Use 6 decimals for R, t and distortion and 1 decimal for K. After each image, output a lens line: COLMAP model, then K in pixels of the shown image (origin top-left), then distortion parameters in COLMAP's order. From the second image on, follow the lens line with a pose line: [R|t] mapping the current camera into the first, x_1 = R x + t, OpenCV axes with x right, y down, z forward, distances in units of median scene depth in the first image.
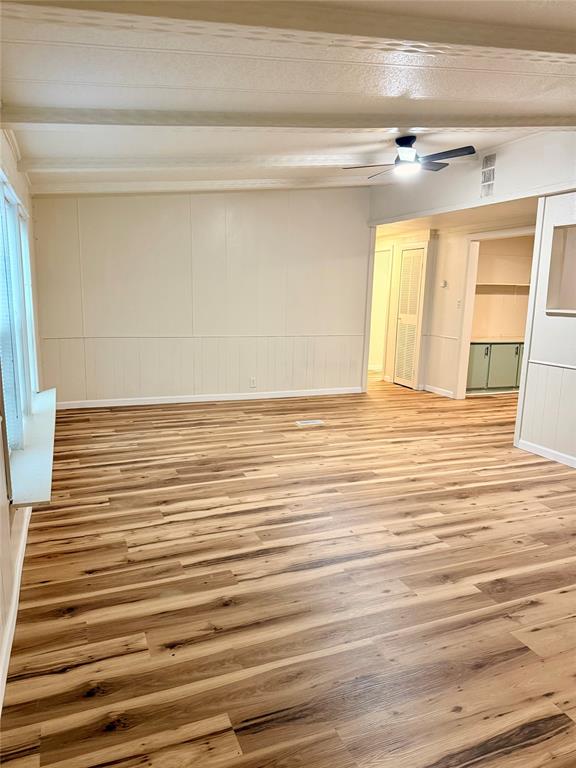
lens RADIAL K [[536.6, 0, 288.0], [0, 536.6, 384.0], [0, 0, 1]] dist [0.102799, -0.134992]
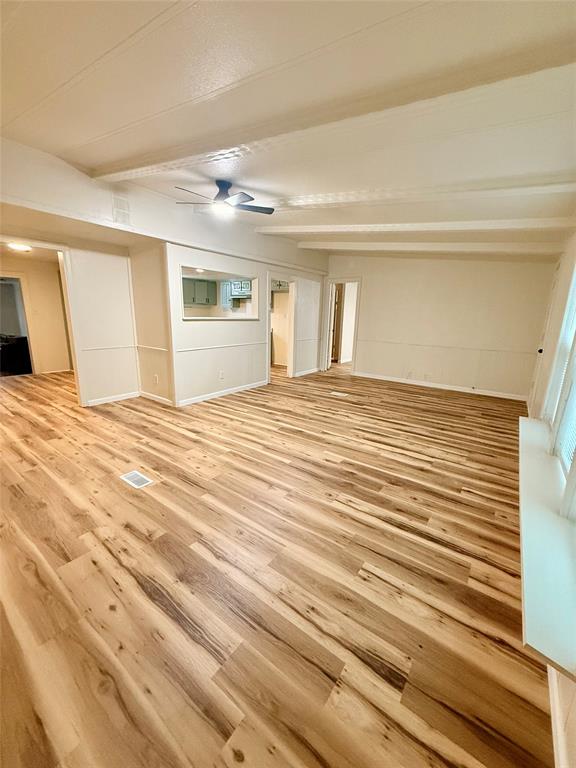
lens RADIAL K [[305.9, 0, 288.0], [0, 305.9, 384.0], [0, 0, 1]] dist [-0.001275, -0.000397]
pose [[-0.520142, -0.220485, 0.825130, -0.571057], [0.112890, 0.939878, 0.322311, -0.244257], [-0.846586, 0.260796, -0.463979, 1.414297]]
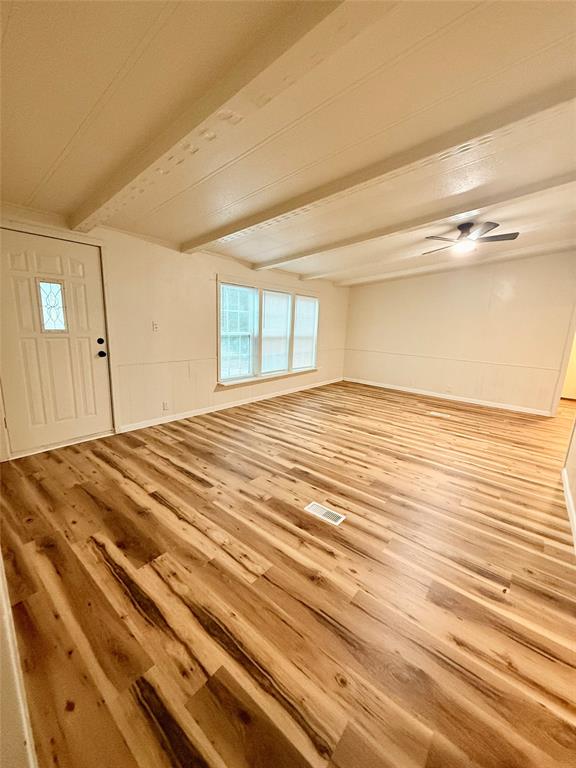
lens RADIAL K [[305.9, 0, 288.0], [0, 305.9, 384.0], [0, 0, 1]] dist [-0.001275, -0.000397]
pose [[0.482715, 0.174817, -0.858152, 0.821691], [-0.185988, 0.977986, 0.094610, -0.023302], [0.855801, 0.113936, 0.504602, 0.242363]]
